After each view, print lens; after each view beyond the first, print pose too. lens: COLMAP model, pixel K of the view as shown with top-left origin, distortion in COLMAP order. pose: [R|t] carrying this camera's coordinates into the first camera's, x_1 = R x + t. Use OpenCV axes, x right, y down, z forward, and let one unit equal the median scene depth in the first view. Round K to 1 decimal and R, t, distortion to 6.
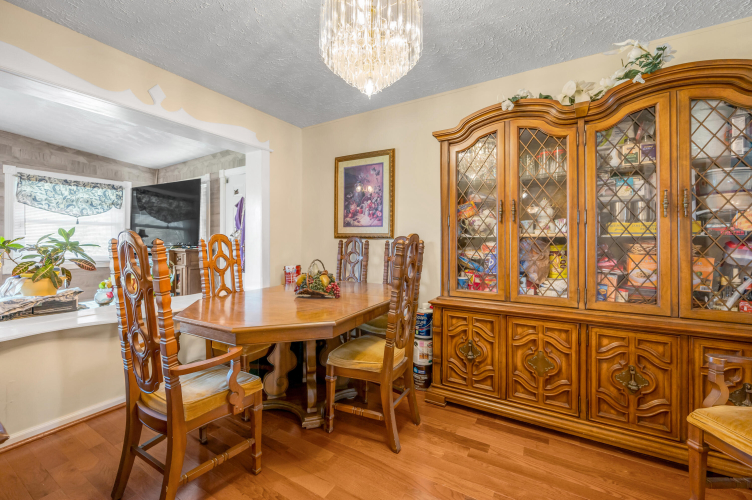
lens RADIAL K [[309.5, 0, 374.3], [0, 309.5, 243.3], [0, 0, 1]] dist [-0.005775, 0.000134]
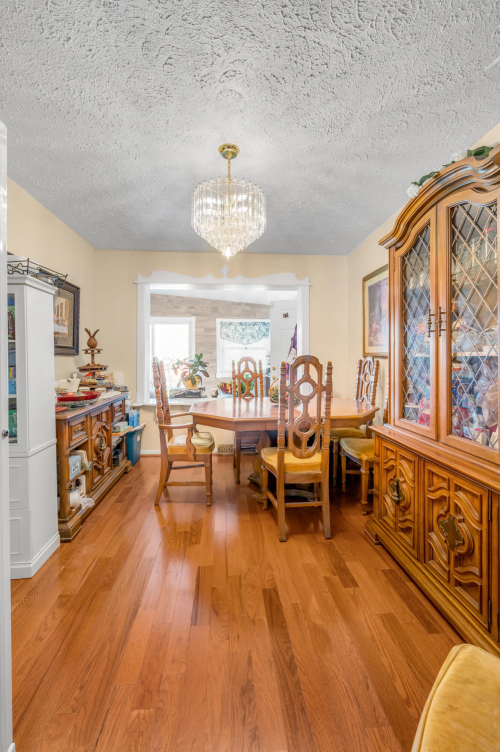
lens RADIAL K [[309.5, 0, 245.9], [0, 309.5, 362.8], [0, 0, 1]] dist [-0.005775, 0.000134]
pose [[0.573303, 0.007954, -0.819305, 0.695826], [-0.003149, 0.999967, 0.007505, -0.009092], [0.819337, -0.001723, 0.573309, 0.156689]]
